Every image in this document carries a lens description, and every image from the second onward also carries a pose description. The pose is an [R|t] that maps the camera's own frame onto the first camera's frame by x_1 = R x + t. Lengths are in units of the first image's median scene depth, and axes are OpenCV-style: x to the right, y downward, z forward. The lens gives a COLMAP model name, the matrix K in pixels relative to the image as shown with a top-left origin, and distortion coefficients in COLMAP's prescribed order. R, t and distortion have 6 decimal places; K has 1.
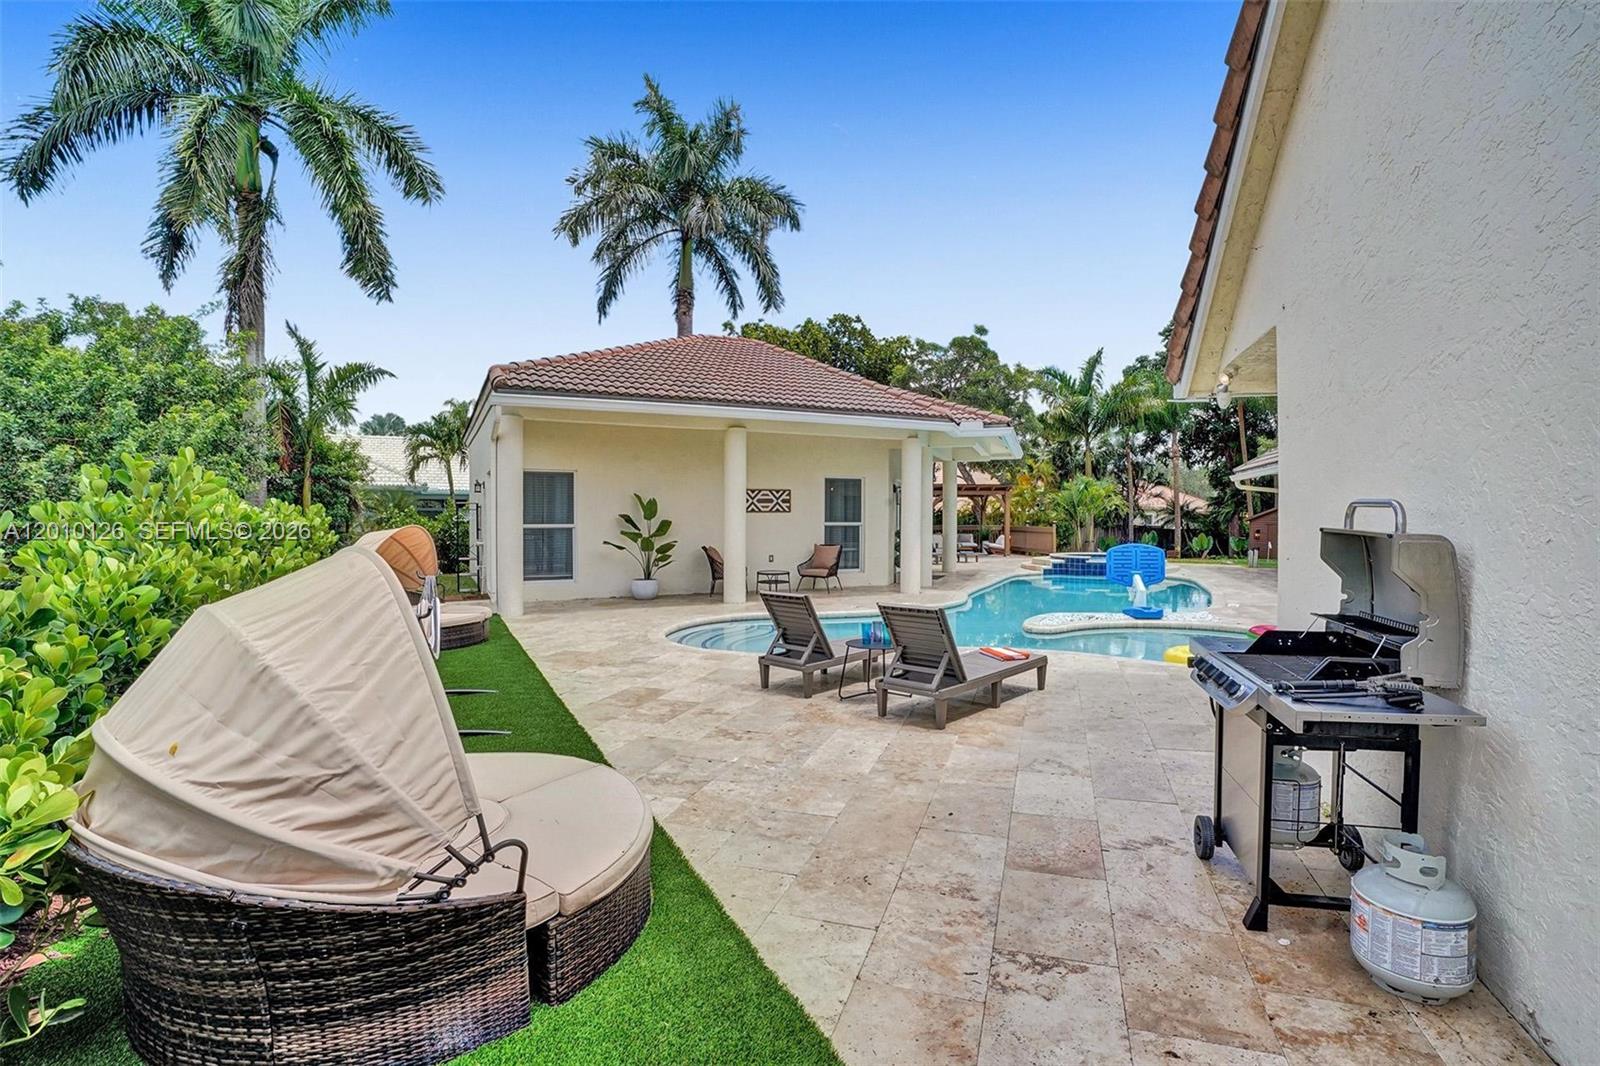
lens RADIAL K [[750.5, 0, 806.6], [0, 750.5, 533.4], [0, 0, 1]] dist [-0.062293, 0.022394]
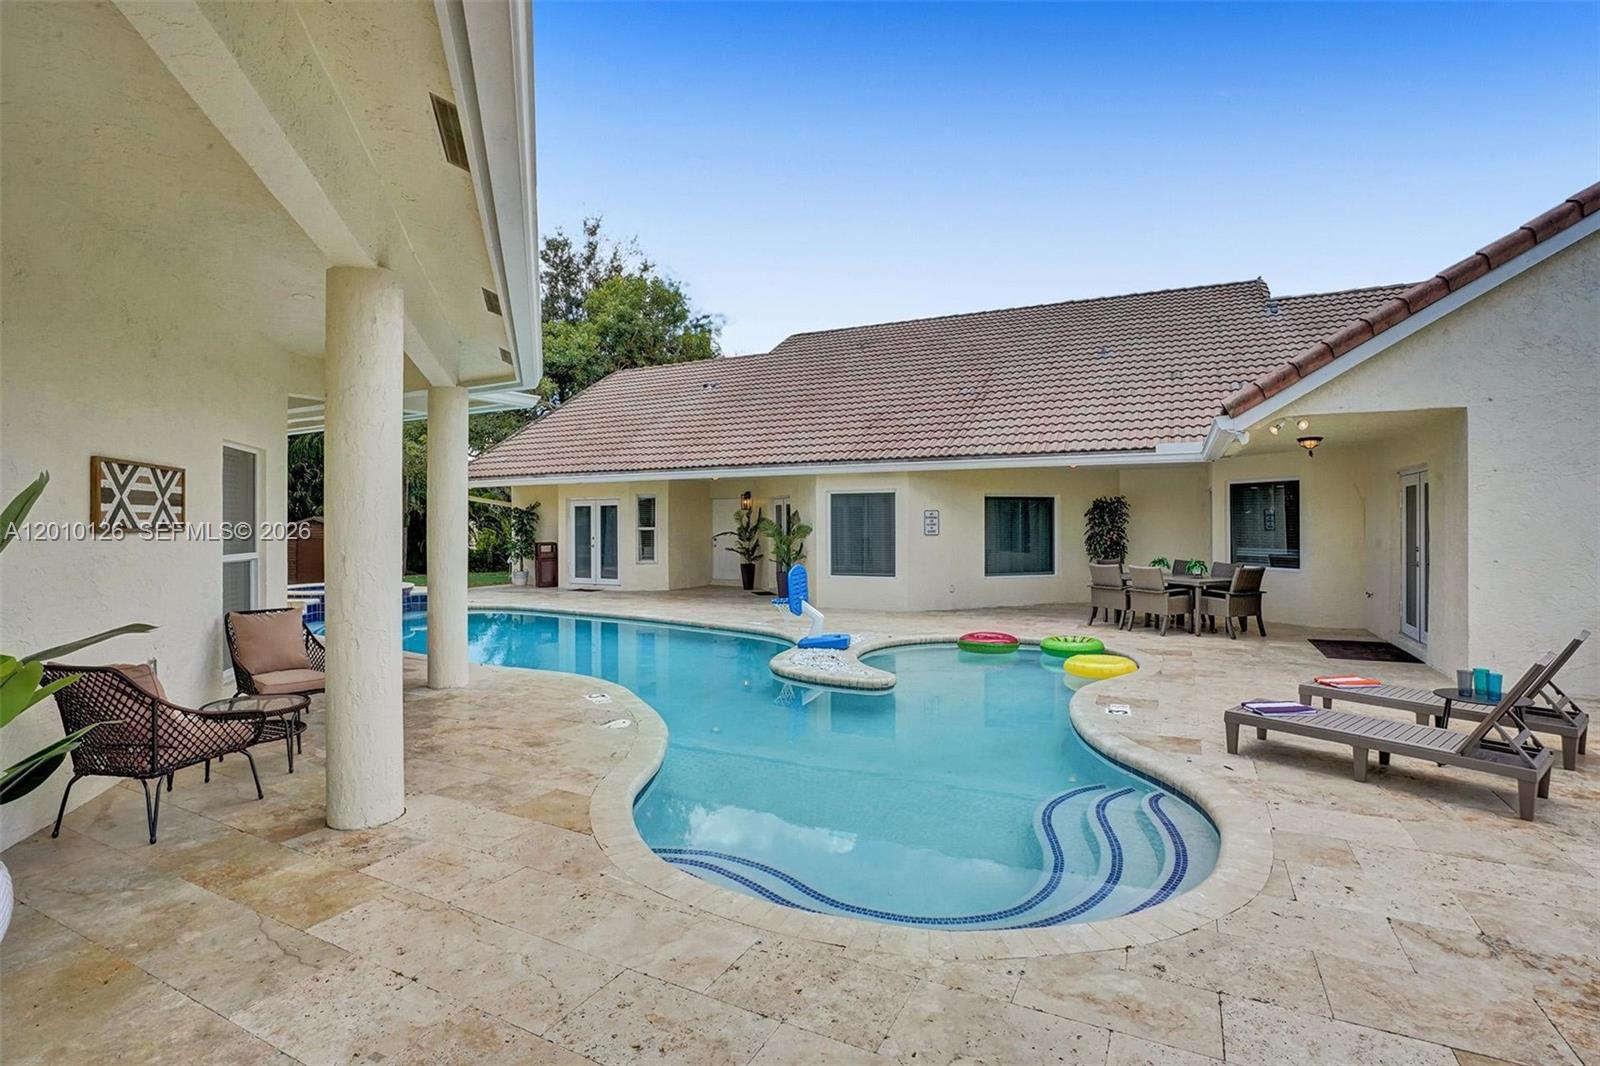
lens RADIAL K [[773.4, 0, 796.7], [0, 773.4, 529.0], [0, 0, 1]] dist [-0.064477, 0.025376]
pose [[0.156127, -0.008105, 0.987704, -0.185430], [0.028392, 0.999590, 0.003714, -0.012537], [-0.987329, 0.027463, 0.156293, 0.368561]]
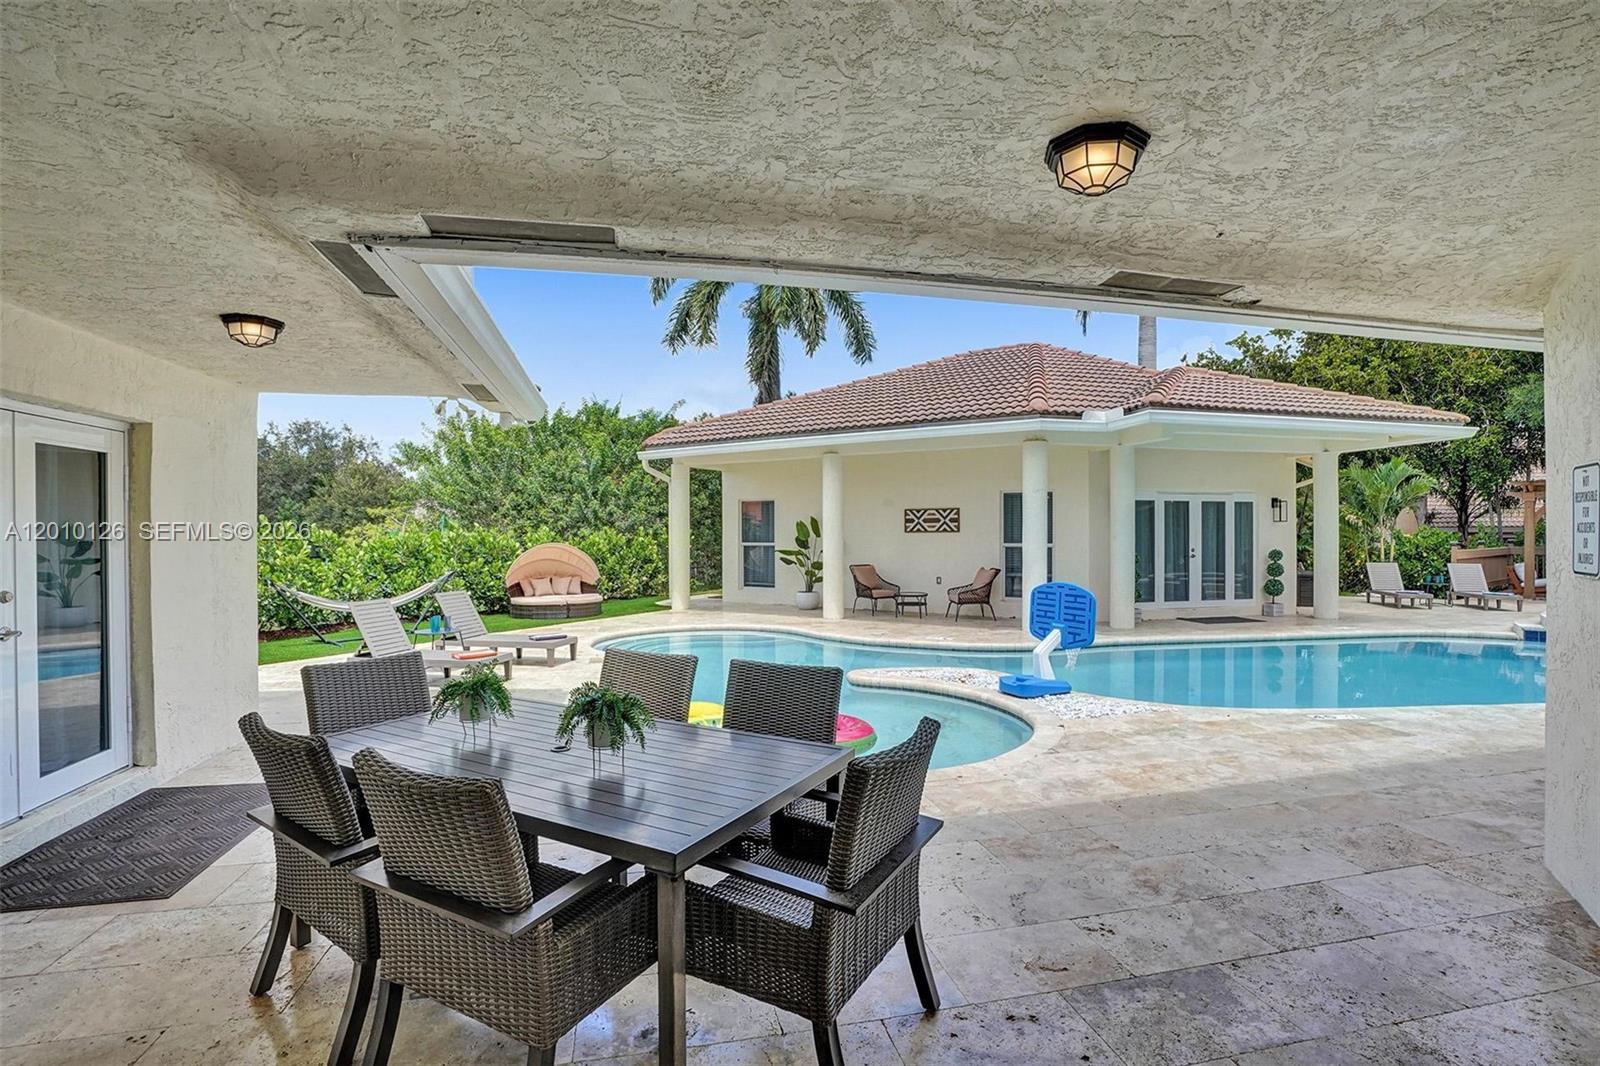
lens RADIAL K [[750.5, 0, 806.6], [0, 750.5, 533.4], [0, 0, 1]] dist [-0.062293, 0.022394]
pose [[0.522342, -0.001172, -0.852735, 0.378601], [-0.015787, 0.999814, -0.011044, -0.007431], [0.852590, 0.019231, 0.522227, 0.198626]]
